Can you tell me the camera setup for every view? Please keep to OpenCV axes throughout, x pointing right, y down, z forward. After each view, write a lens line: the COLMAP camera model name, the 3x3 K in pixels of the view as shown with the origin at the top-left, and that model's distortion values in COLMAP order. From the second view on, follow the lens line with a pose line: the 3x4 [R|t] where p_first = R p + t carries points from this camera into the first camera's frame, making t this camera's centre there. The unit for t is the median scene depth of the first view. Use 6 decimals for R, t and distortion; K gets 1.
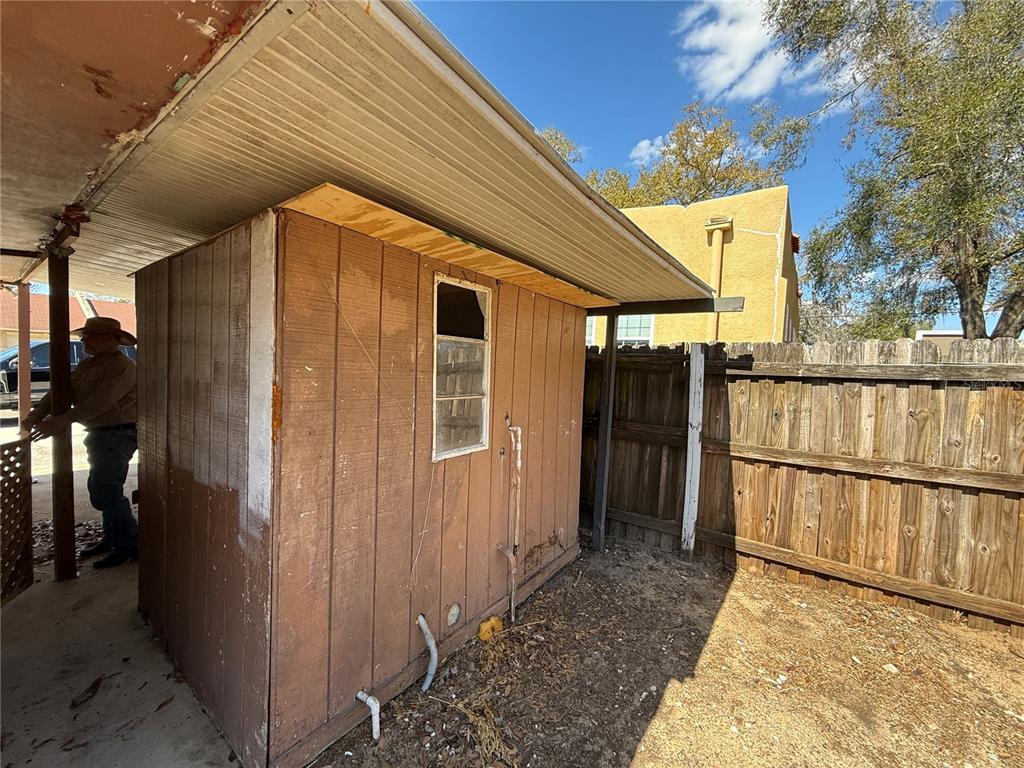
lens RADIAL K [[409.4, 0, 510.0], [0, 409.4, 383.1], [0, 0, 1]] dist [0.000075, 0.000301]
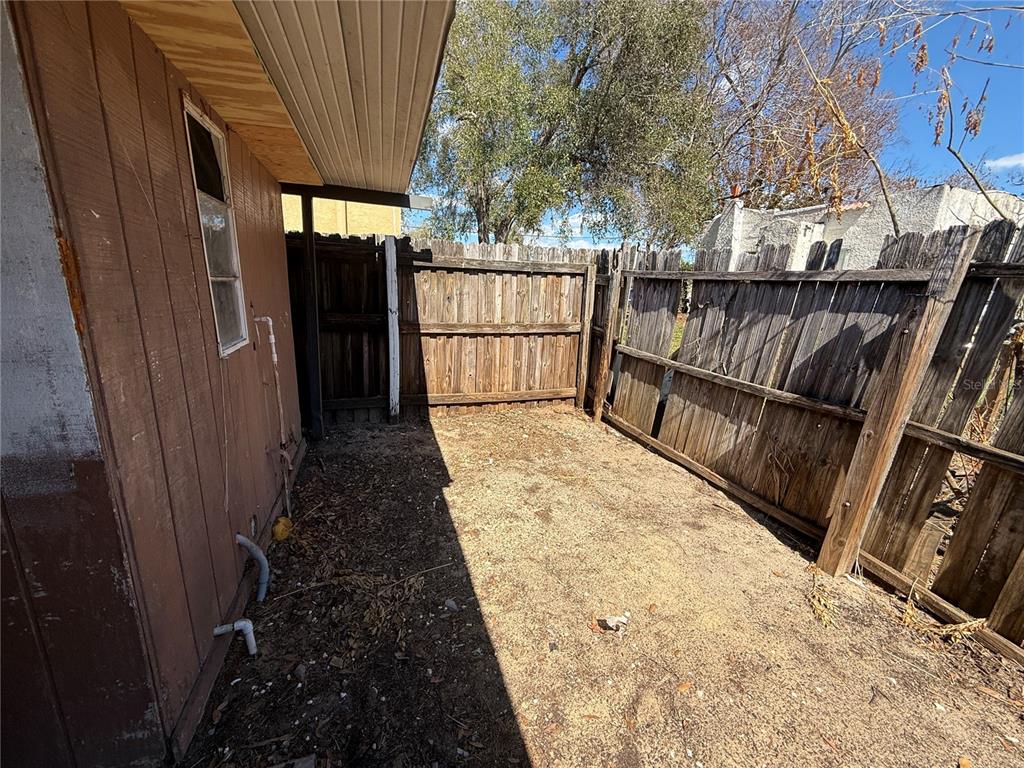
lens RADIAL K [[409.4, 0, 510.7], [0, 409.4, 384.8], [0, 0, 1]] dist [0.000075, 0.000301]
pose [[0.579414, -0.198231, 0.790559, -0.356386], [0.008224, 0.971344, 0.237535, 0.039318], [-0.814992, -0.131130, 0.564440, 0.052920]]
